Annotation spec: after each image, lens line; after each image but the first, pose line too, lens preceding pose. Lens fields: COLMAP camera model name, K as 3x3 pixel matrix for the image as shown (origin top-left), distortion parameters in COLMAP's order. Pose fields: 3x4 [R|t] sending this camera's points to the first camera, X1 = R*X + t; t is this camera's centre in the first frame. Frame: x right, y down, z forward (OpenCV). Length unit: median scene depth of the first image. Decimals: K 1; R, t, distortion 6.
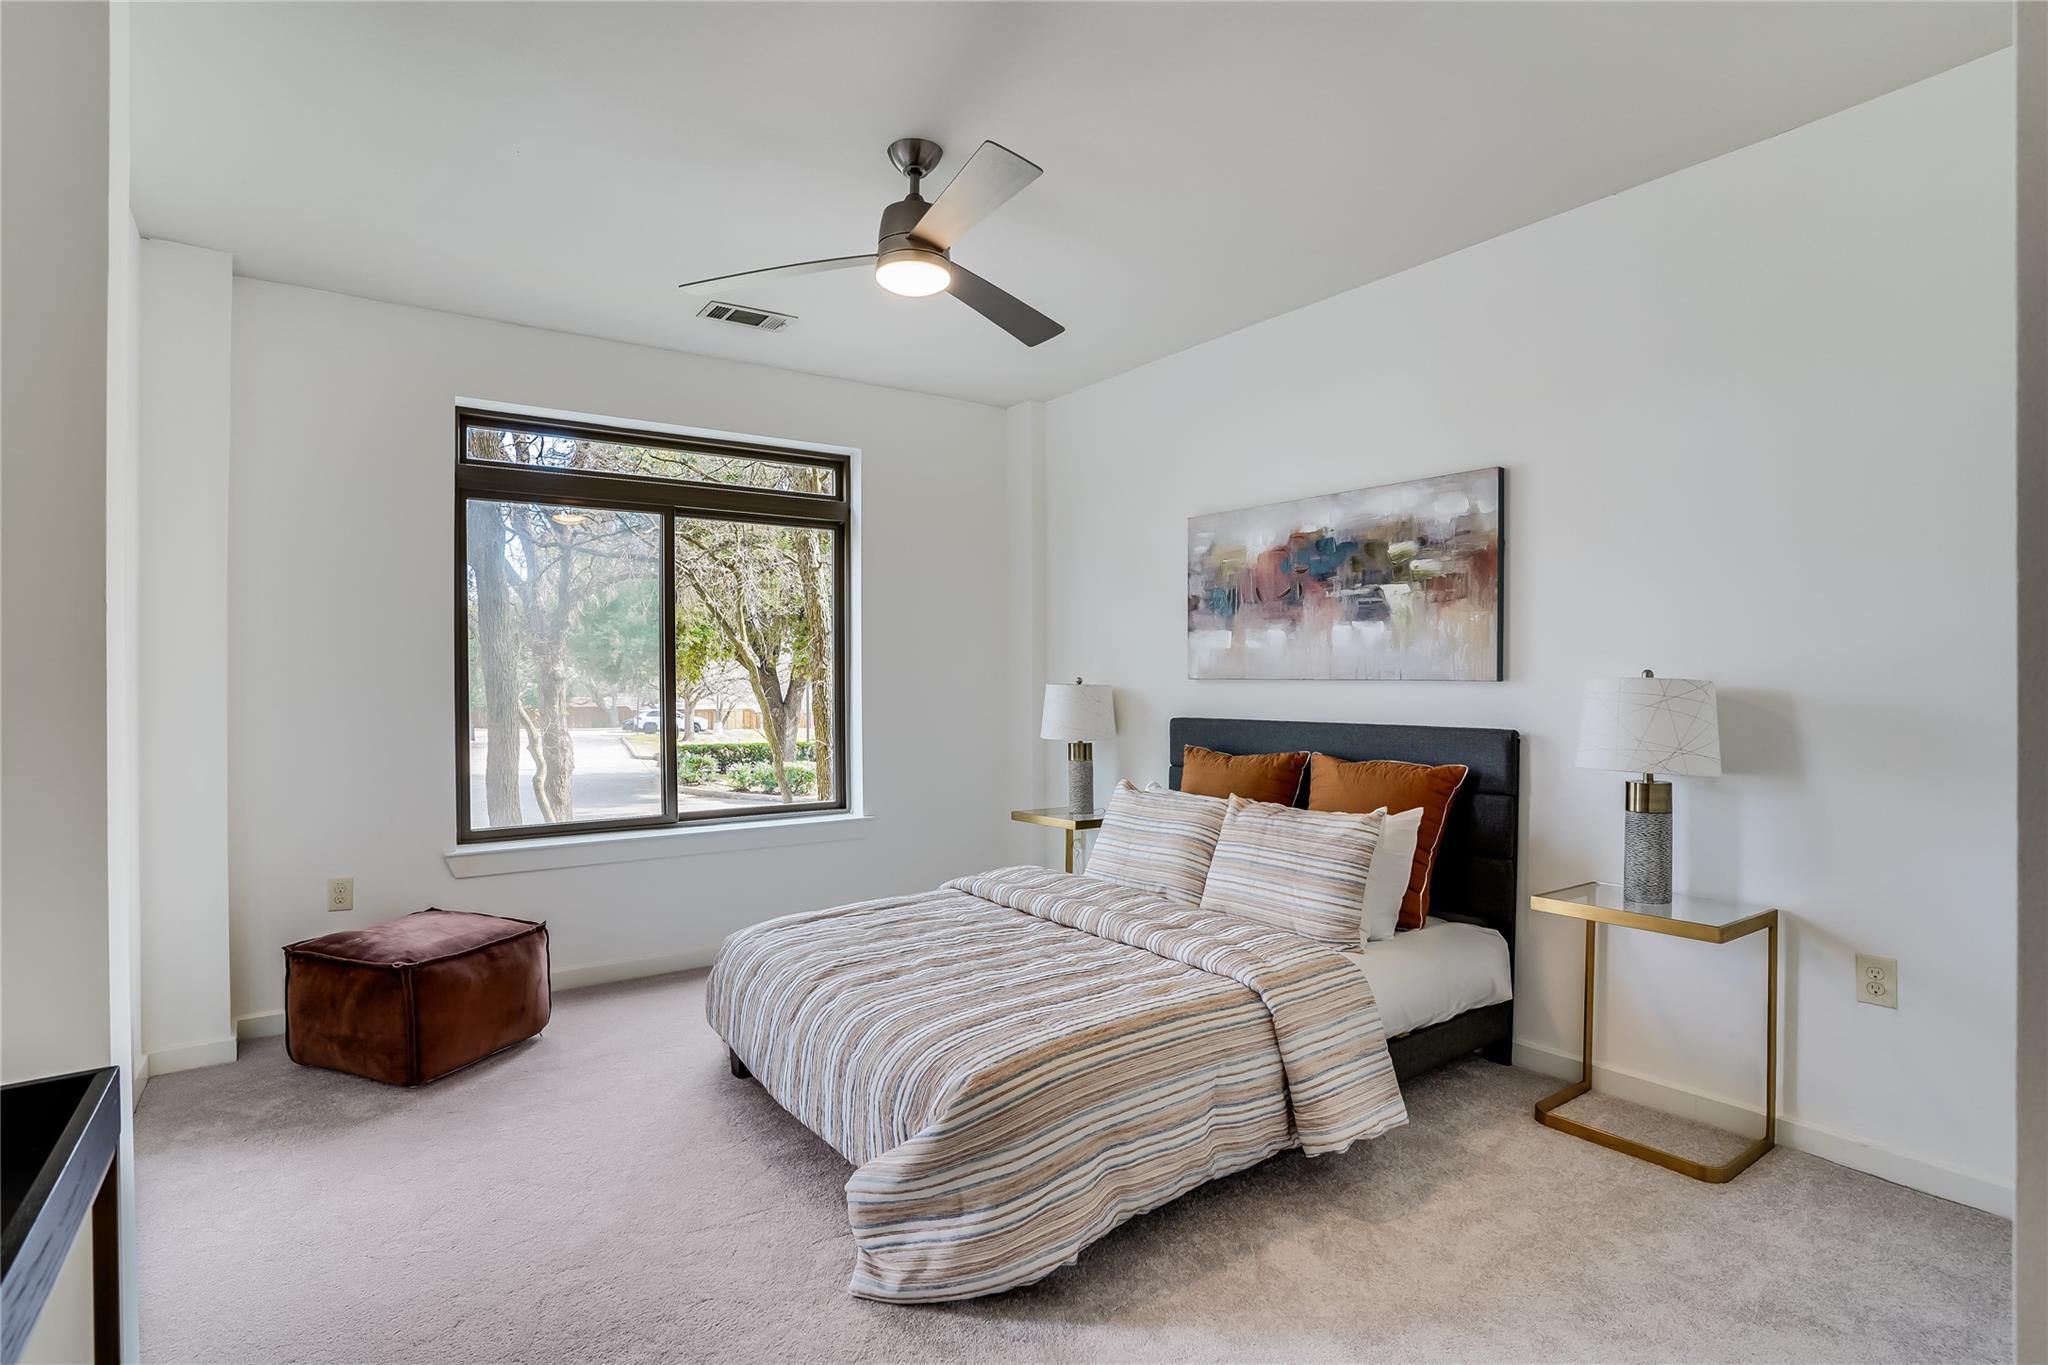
lens RADIAL K [[1001.7, 0, 1027.3], [0, 1001.7, 696.0], [0, 0, 1]] dist [-0.036266, 0.010581]
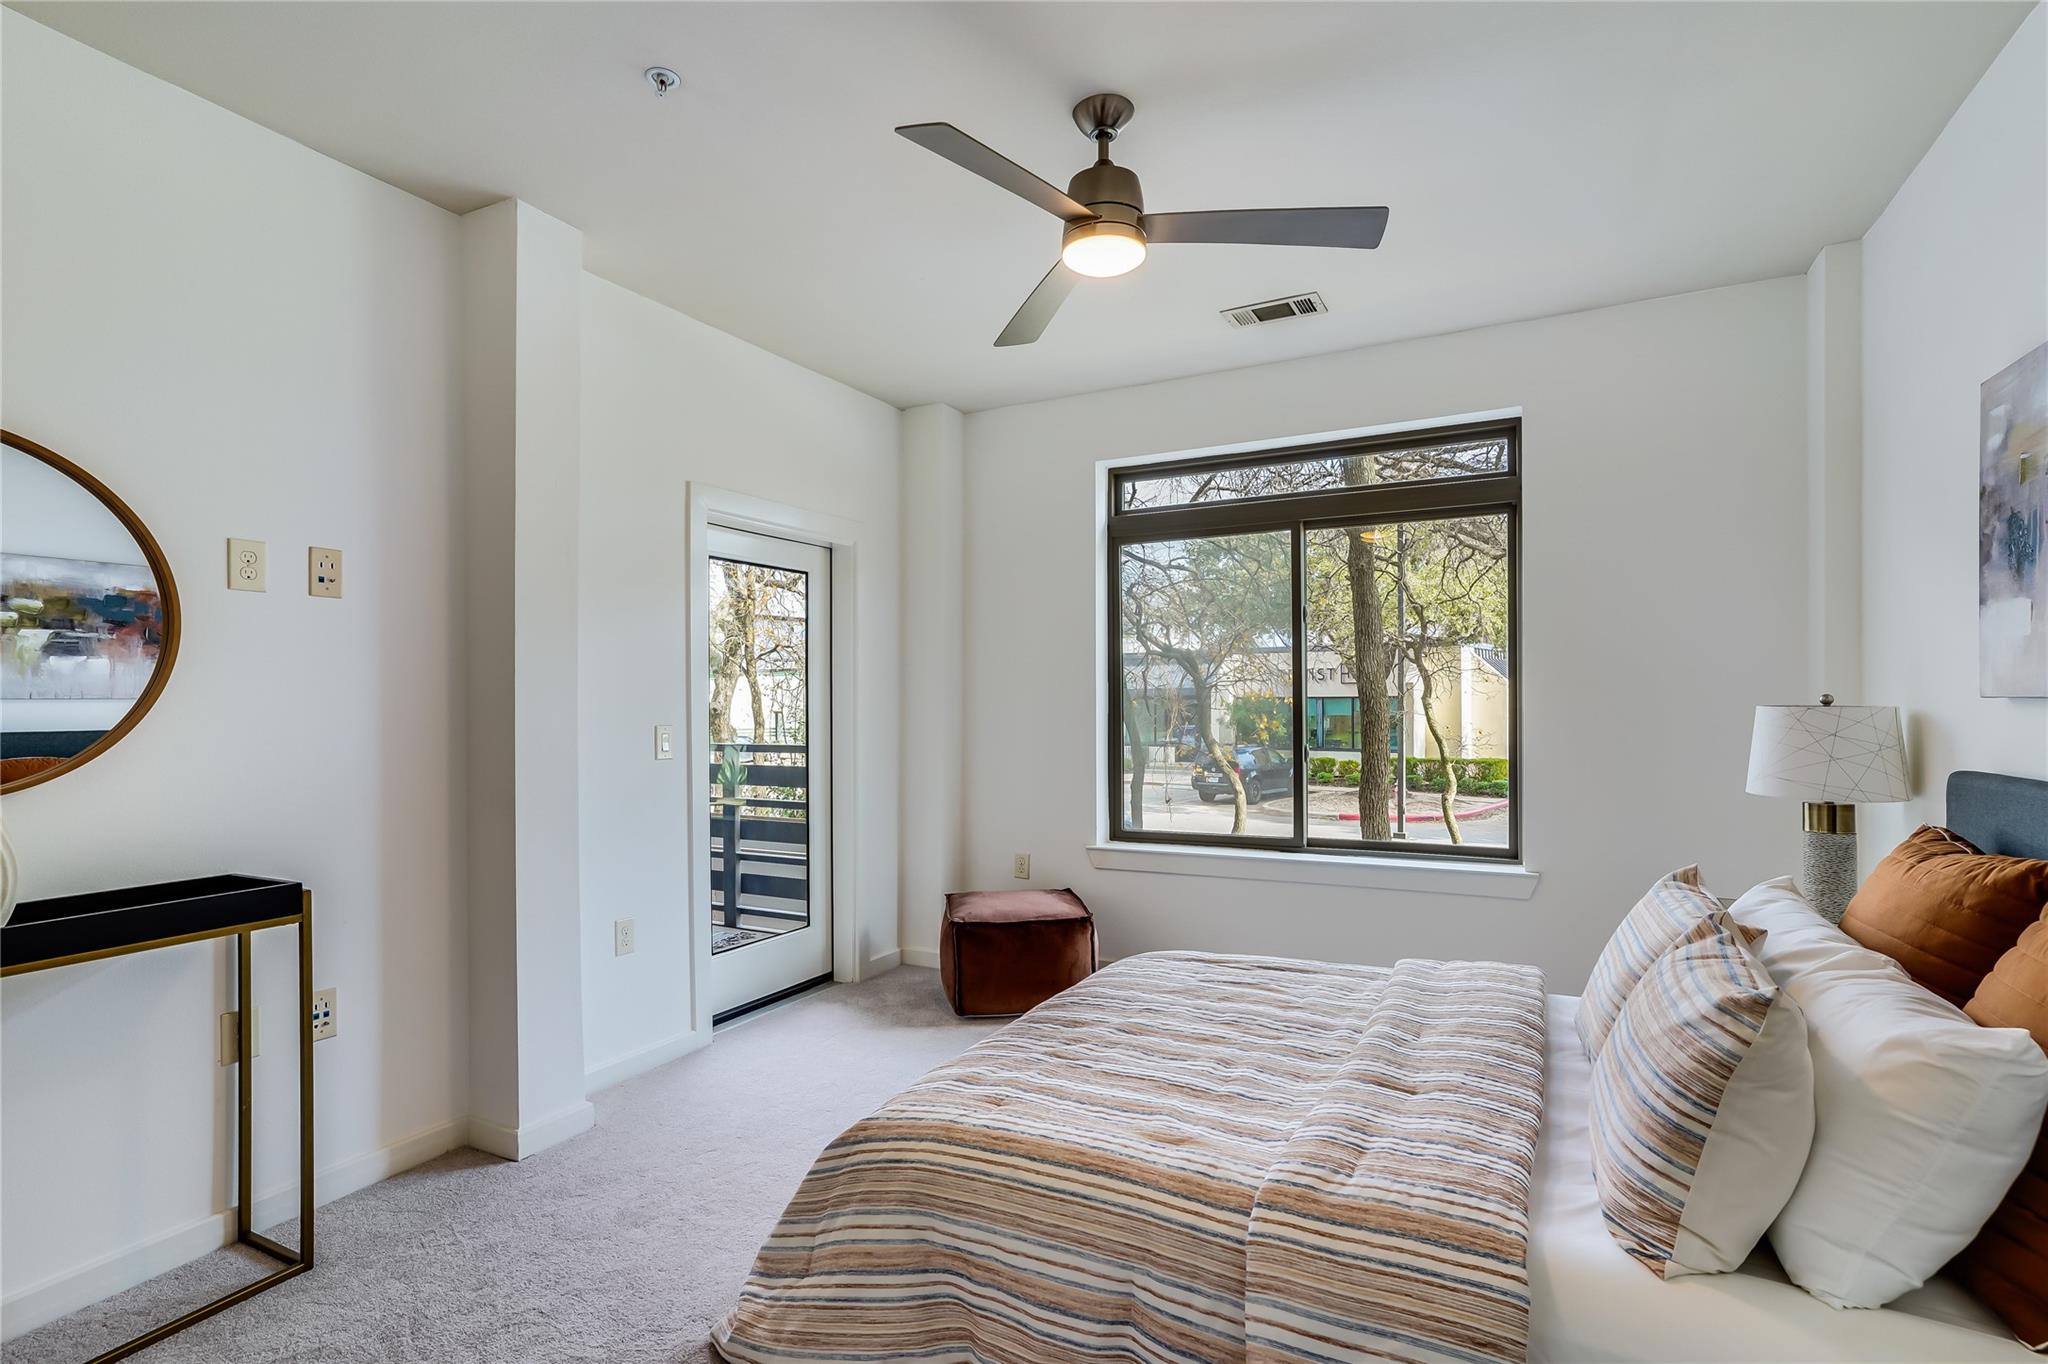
lens RADIAL K [[1001.7, 0, 989.3], [0, 1001.7, 700.7], [0, 0, 1]] dist [-0.036266, 0.010581]
pose [[0.430127, 0.000376, -0.902768, 0.489652], [-0.011936, 0.999915, -0.005270, -0.007408], [0.902689, 0.013042, 0.430095, 0.395538]]
